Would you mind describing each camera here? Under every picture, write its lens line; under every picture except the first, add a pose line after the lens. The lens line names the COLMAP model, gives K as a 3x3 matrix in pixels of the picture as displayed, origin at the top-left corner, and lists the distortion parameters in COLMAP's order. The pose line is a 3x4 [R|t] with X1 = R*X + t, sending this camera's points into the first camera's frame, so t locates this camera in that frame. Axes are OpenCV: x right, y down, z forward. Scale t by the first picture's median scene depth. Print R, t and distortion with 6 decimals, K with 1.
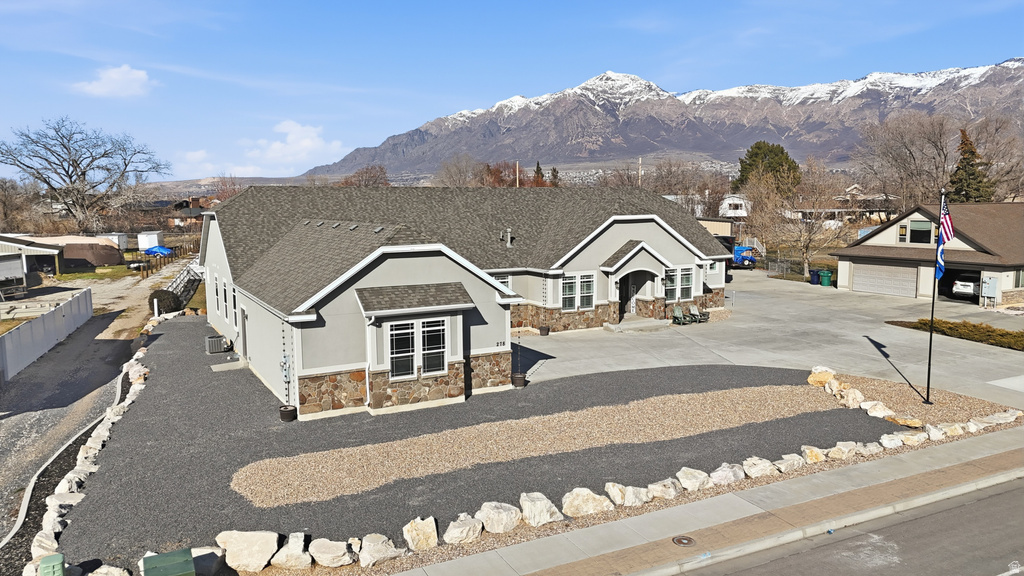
lens RADIAL K [[749.5, 0, 512.0], [0, 749.5, 288.0], [0, 0, 1]] dist [0.130572, -0.224880]
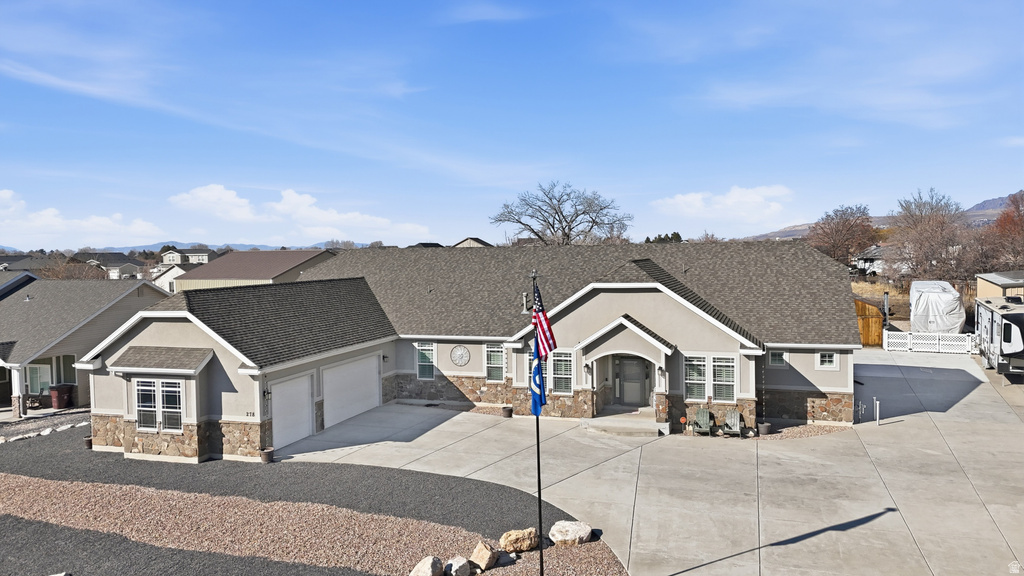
lens RADIAL K [[749.5, 0, 512.0], [0, 749.5, 288.0], [0, 0, 1]] dist [0.130572, -0.224880]
pose [[0.691490, 0.035236, -0.721527, 1.013243], [-0.073460, 0.997062, -0.021711, -0.102672], [0.718642, 0.068016, 0.692046, 0.577859]]
